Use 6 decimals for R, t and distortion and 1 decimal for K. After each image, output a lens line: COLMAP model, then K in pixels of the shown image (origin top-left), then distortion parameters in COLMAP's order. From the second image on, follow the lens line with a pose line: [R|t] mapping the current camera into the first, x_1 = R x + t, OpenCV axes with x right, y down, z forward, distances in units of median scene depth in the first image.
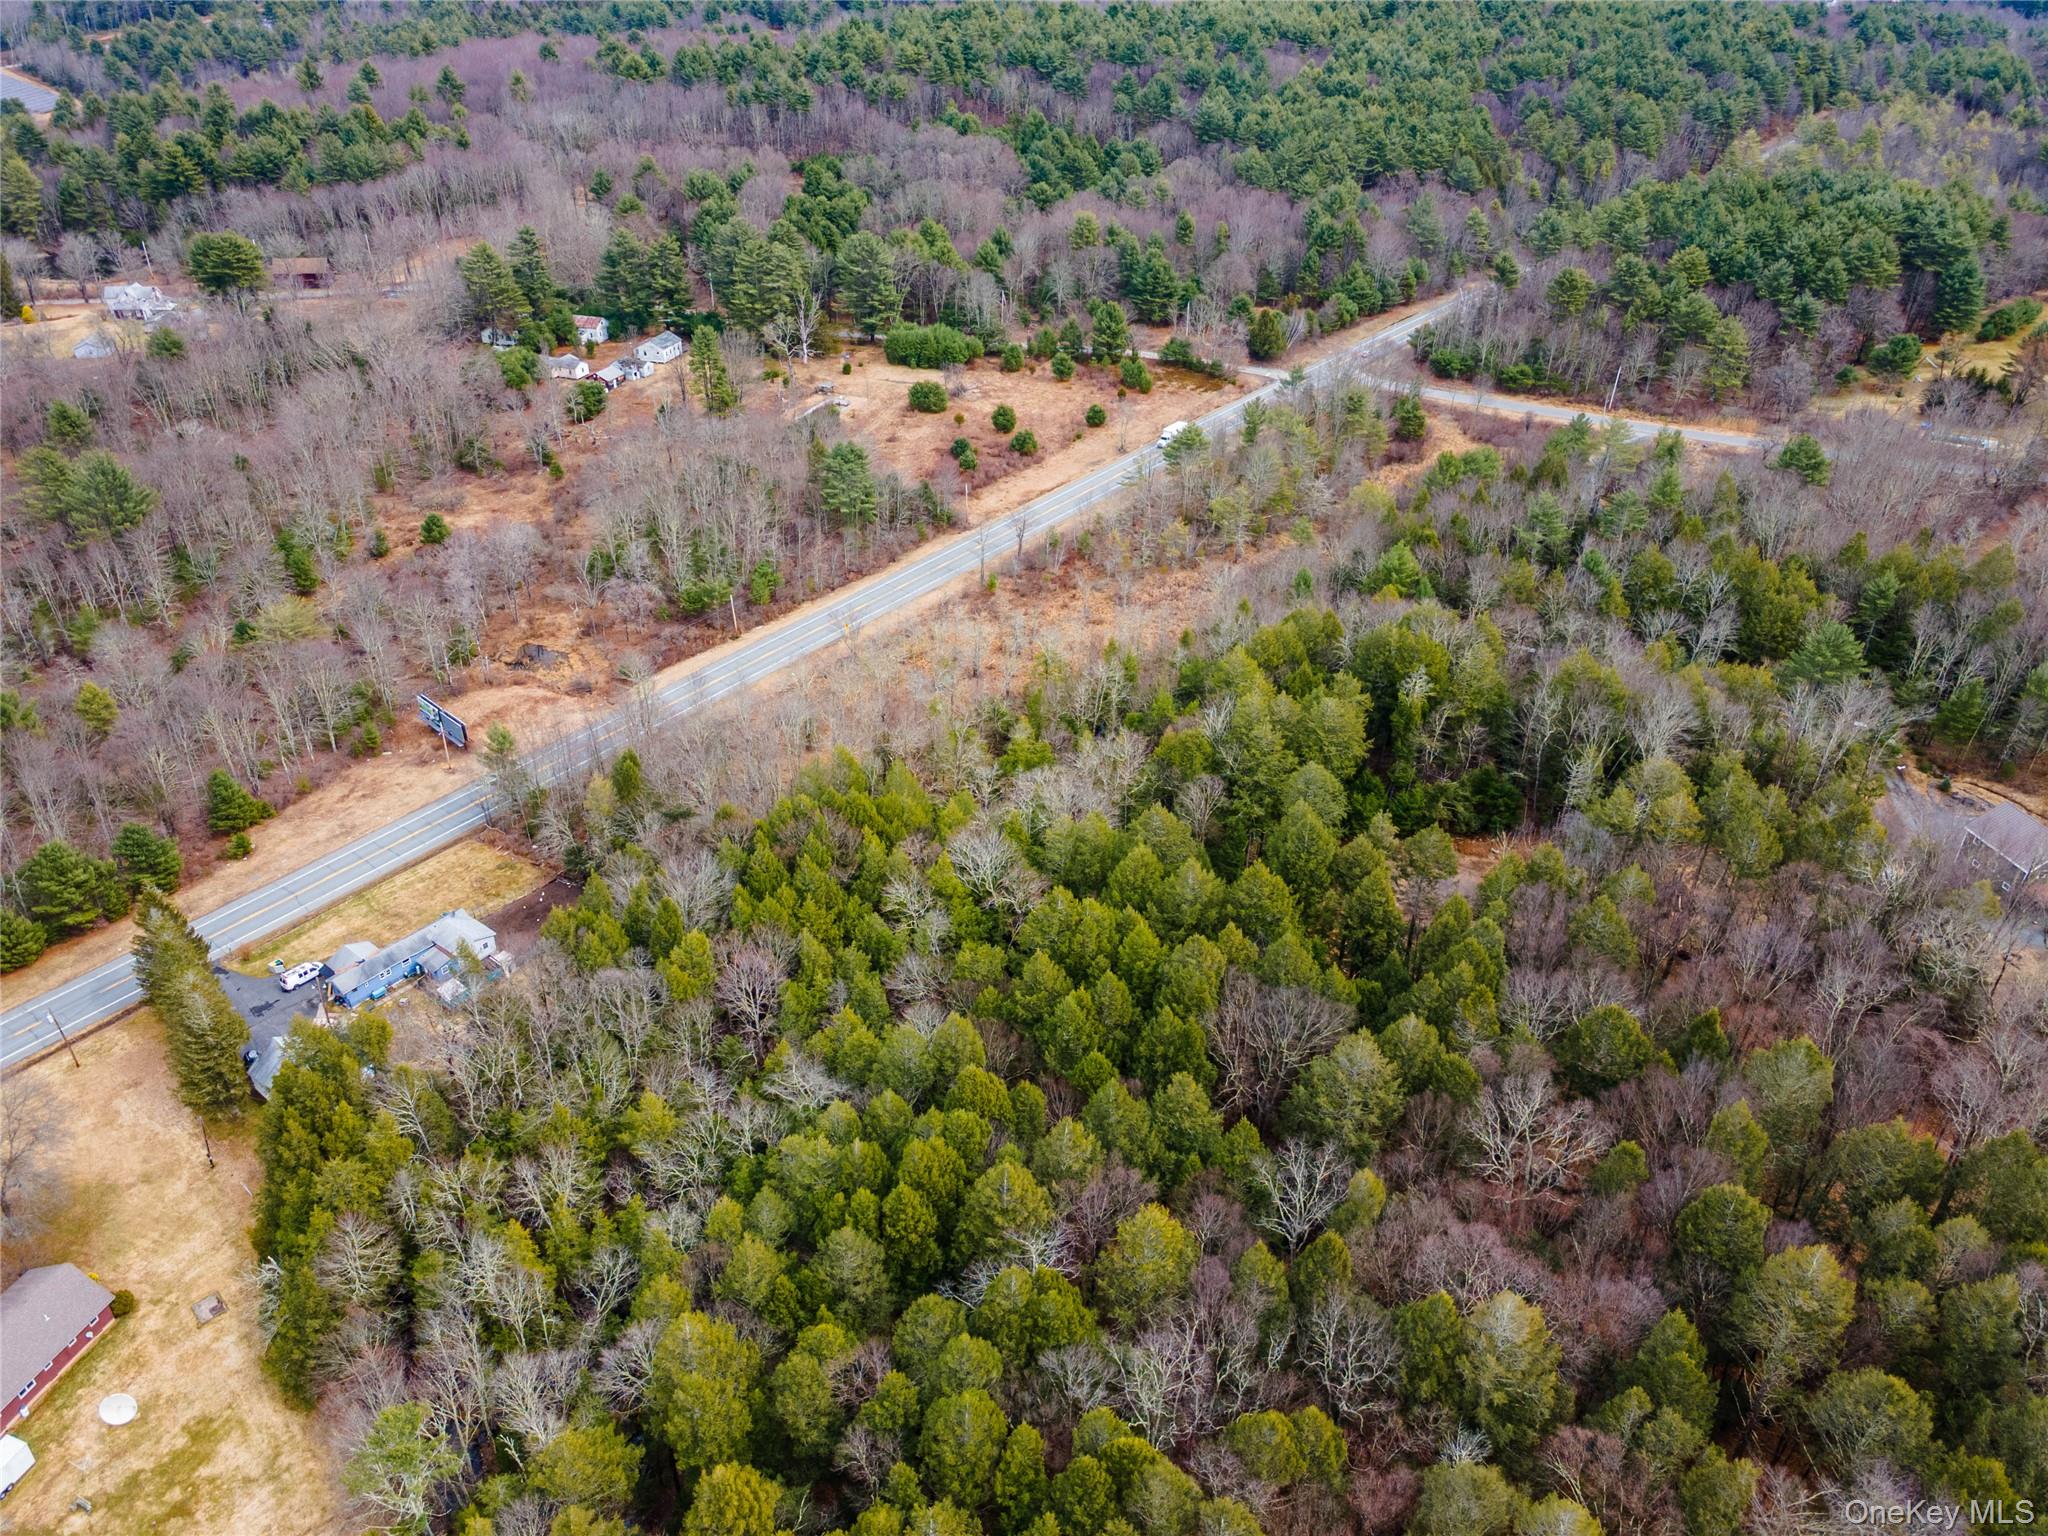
lens RADIAL K [[1499.1, 0, 1027.5], [0, 1499.1, 758.9], [0, 0, 1]] dist [0.026127, 0.032875]
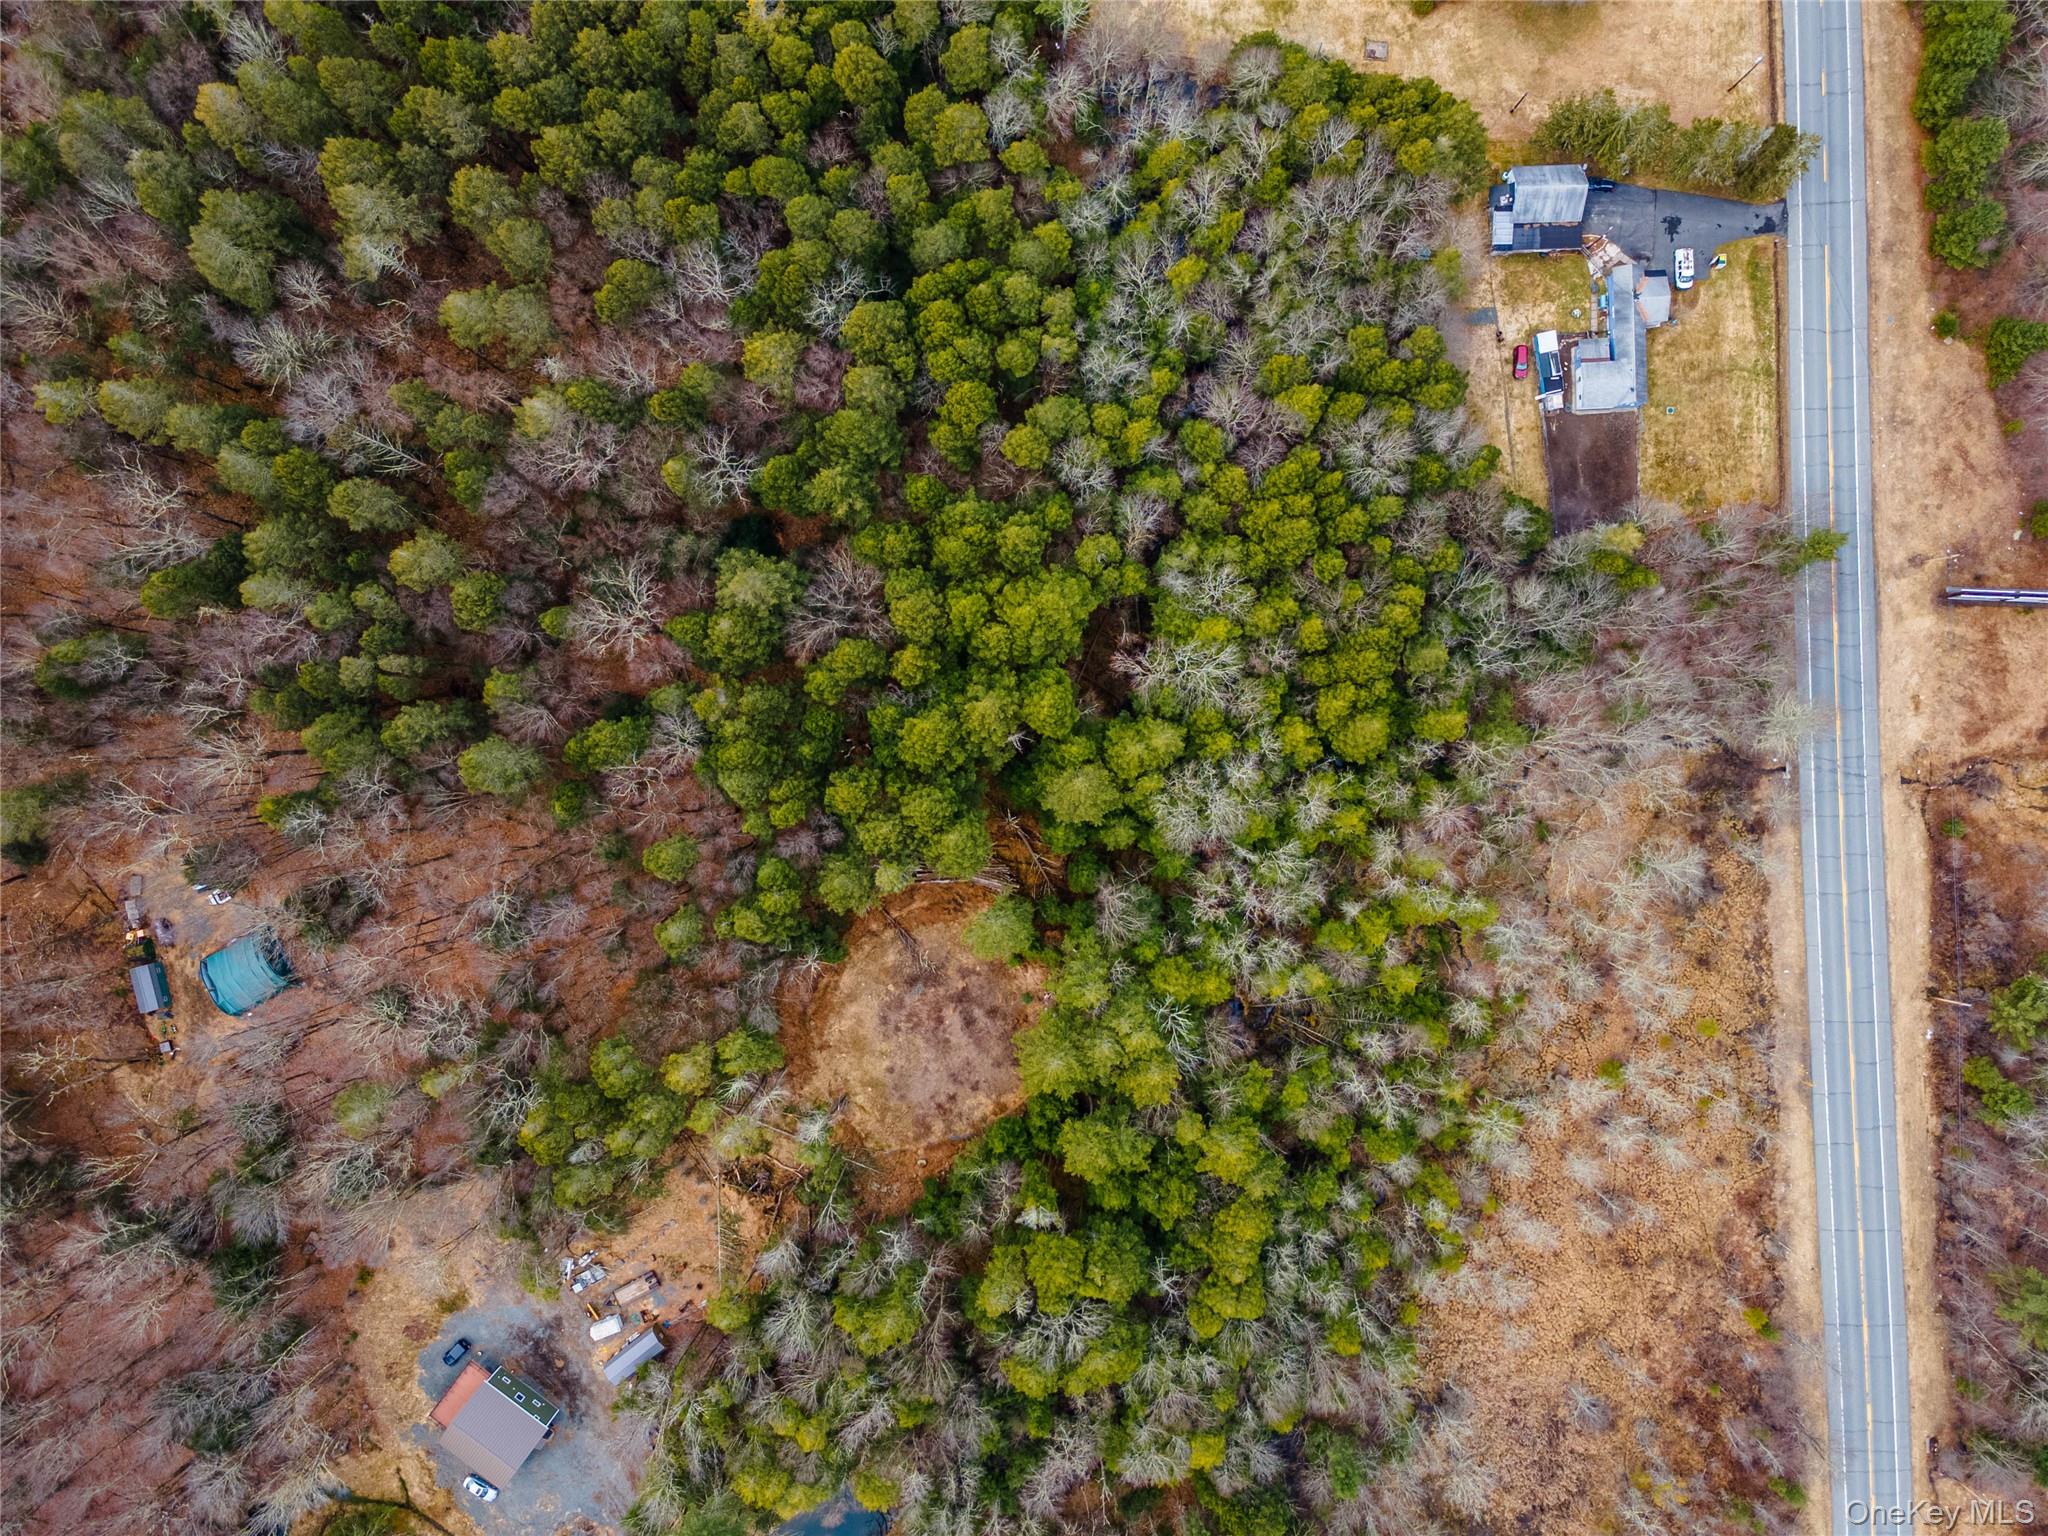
lens RADIAL K [[1499.1, 0, 1023.2], [0, 1499.1, 762.9], [0, 0, 1]] dist [0.026127, 0.032875]
pose [[-0.757456, 0.652592, 0.019580, 0.042472], [-0.325764, -0.403760, 0.854901, -0.405402], [0.565807, 0.641172, 0.518421, 0.217604]]
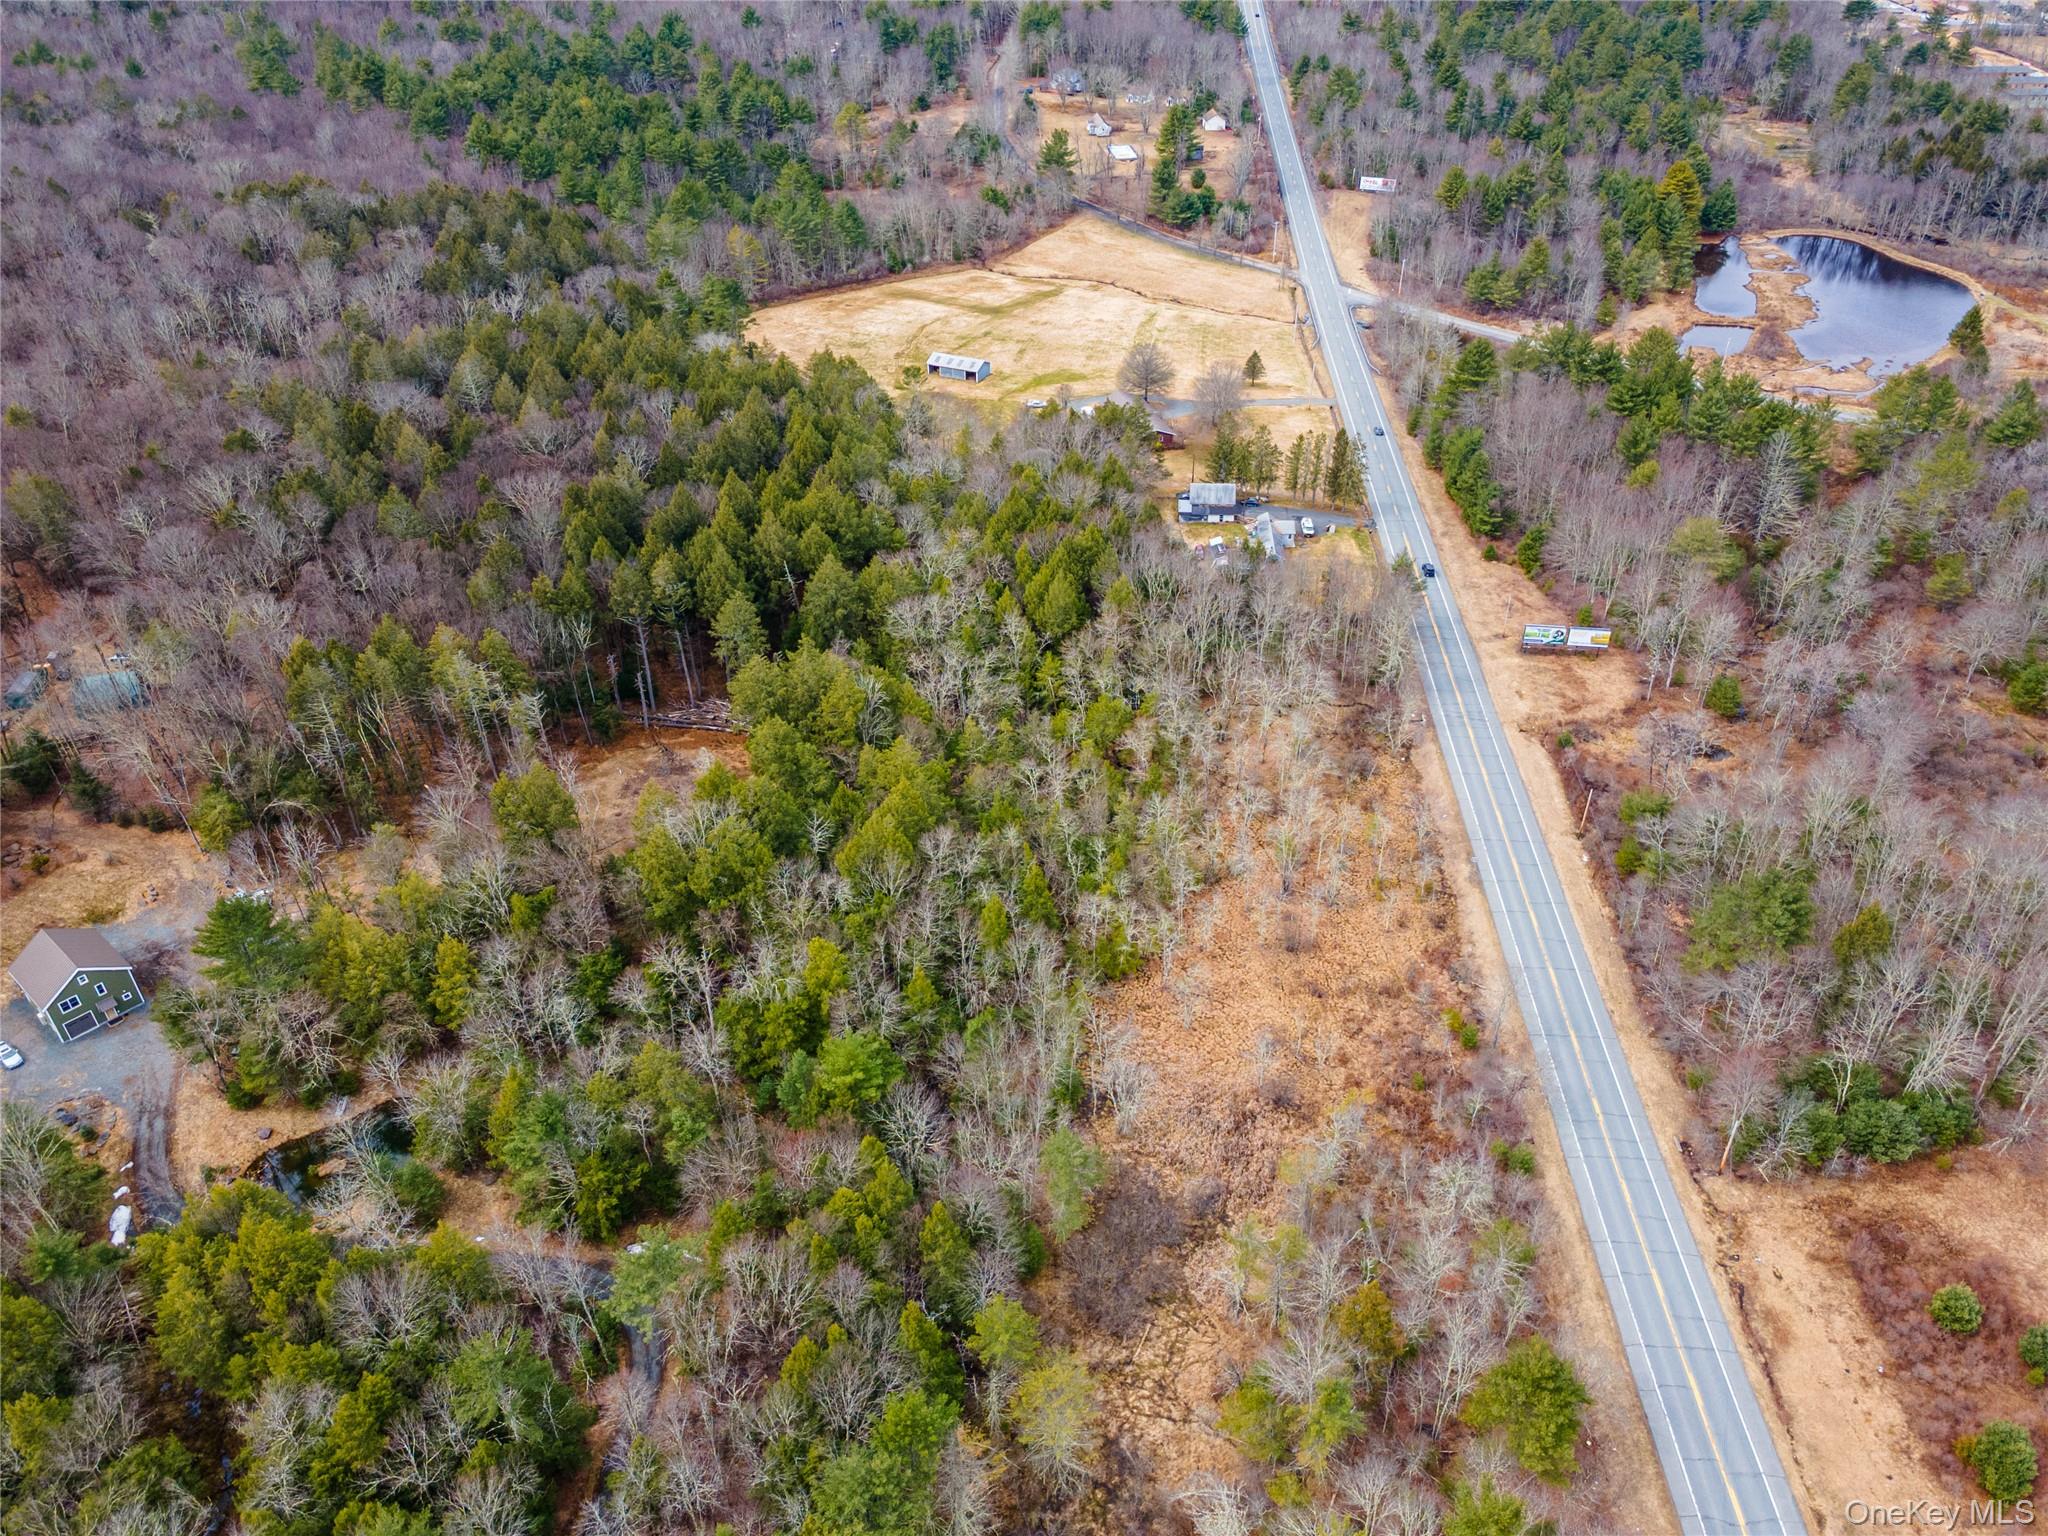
lens RADIAL K [[1499.1, 0, 1021.3], [0, 1499.1, 763.3], [0, 0, 1]] dist [0.026127, 0.032875]
pose [[-0.816118, 0.338411, -0.468433, 0.315100], [-0.292383, 0.457385, 0.839828, -0.524590], [0.498461, 0.822361, -0.274334, 0.794954]]
